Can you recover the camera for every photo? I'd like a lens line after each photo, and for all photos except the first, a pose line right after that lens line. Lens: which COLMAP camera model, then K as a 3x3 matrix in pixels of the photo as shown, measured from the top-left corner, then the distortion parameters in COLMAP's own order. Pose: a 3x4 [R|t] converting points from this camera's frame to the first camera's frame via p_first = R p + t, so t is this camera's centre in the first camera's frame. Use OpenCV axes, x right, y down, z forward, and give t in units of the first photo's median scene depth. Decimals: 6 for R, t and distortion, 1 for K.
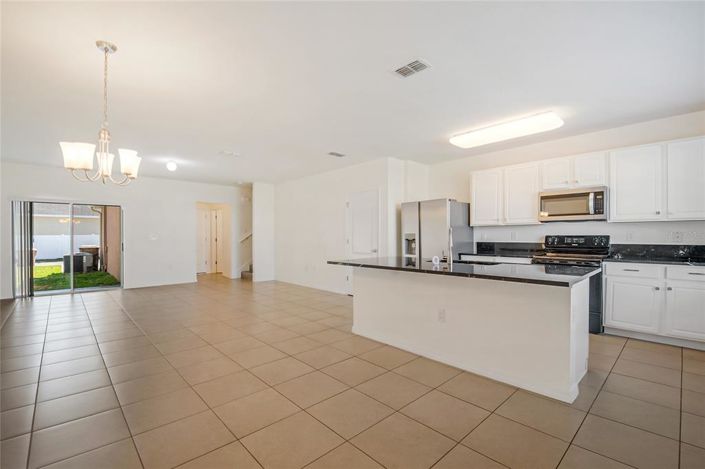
lens RADIAL K [[308.7, 0, 359.7], [0, 308.7, 235.3], [0, 0, 1]] dist [-0.013915, -0.000758]
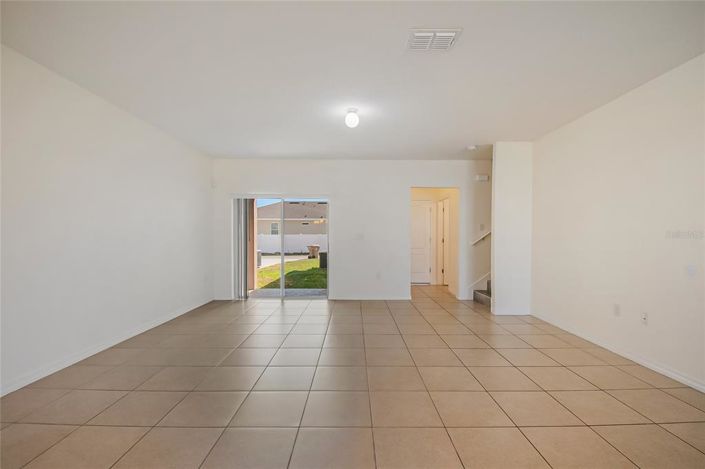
lens RADIAL K [[308.7, 0, 353.9], [0, 308.7, 237.9], [0, 0, 1]] dist [-0.013915, -0.000758]
pose [[0.717701, 0.007847, -0.696307, -0.119980], [-0.003712, 0.999965, 0.007443, 0.004480], [0.696341, -0.002757, 0.717706, 0.371917]]
